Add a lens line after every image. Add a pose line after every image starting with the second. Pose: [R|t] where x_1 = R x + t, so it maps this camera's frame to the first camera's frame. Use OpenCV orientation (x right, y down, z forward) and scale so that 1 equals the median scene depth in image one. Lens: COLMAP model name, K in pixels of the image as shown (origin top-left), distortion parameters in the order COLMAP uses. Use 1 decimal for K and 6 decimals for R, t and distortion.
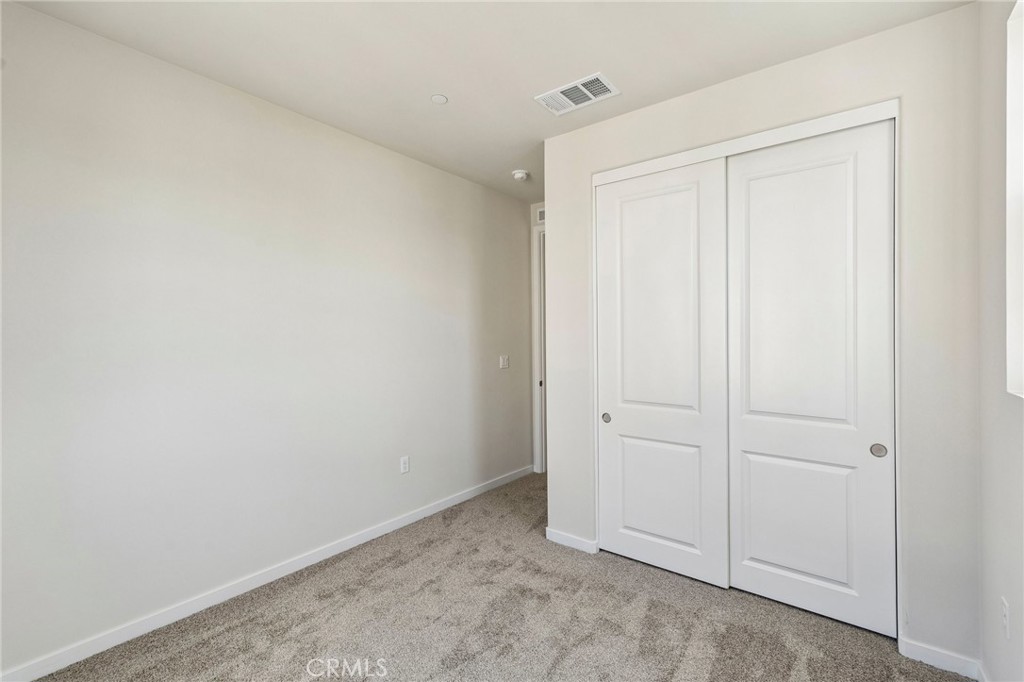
lens RADIAL K [[449.2, 0, 510.1], [0, 449.2, 338.9], [0, 0, 1]] dist [-0.002426, 0.000589]
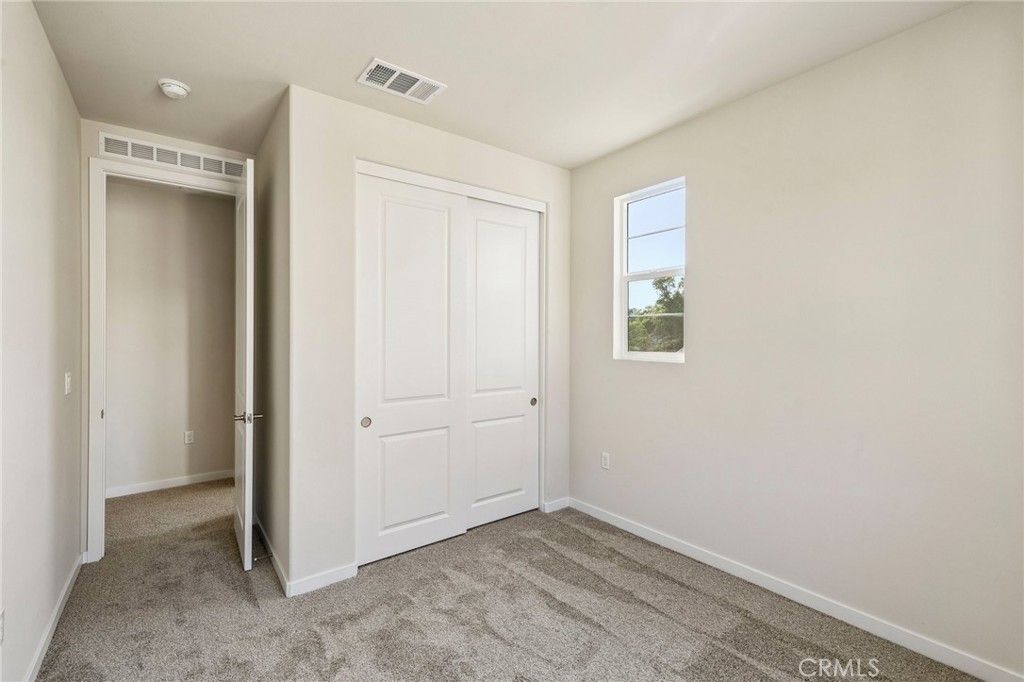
lens RADIAL K [[449.2, 0, 519.2], [0, 449.2, 335.2], [0, 0, 1]] dist [-0.002426, 0.000589]
pose [[0.246144, 0.002142, 0.969231, -0.684447], [0.012520, 0.999907, -0.005390, 0.002433], [-0.969152, 0.013462, 0.246094, 0.502211]]
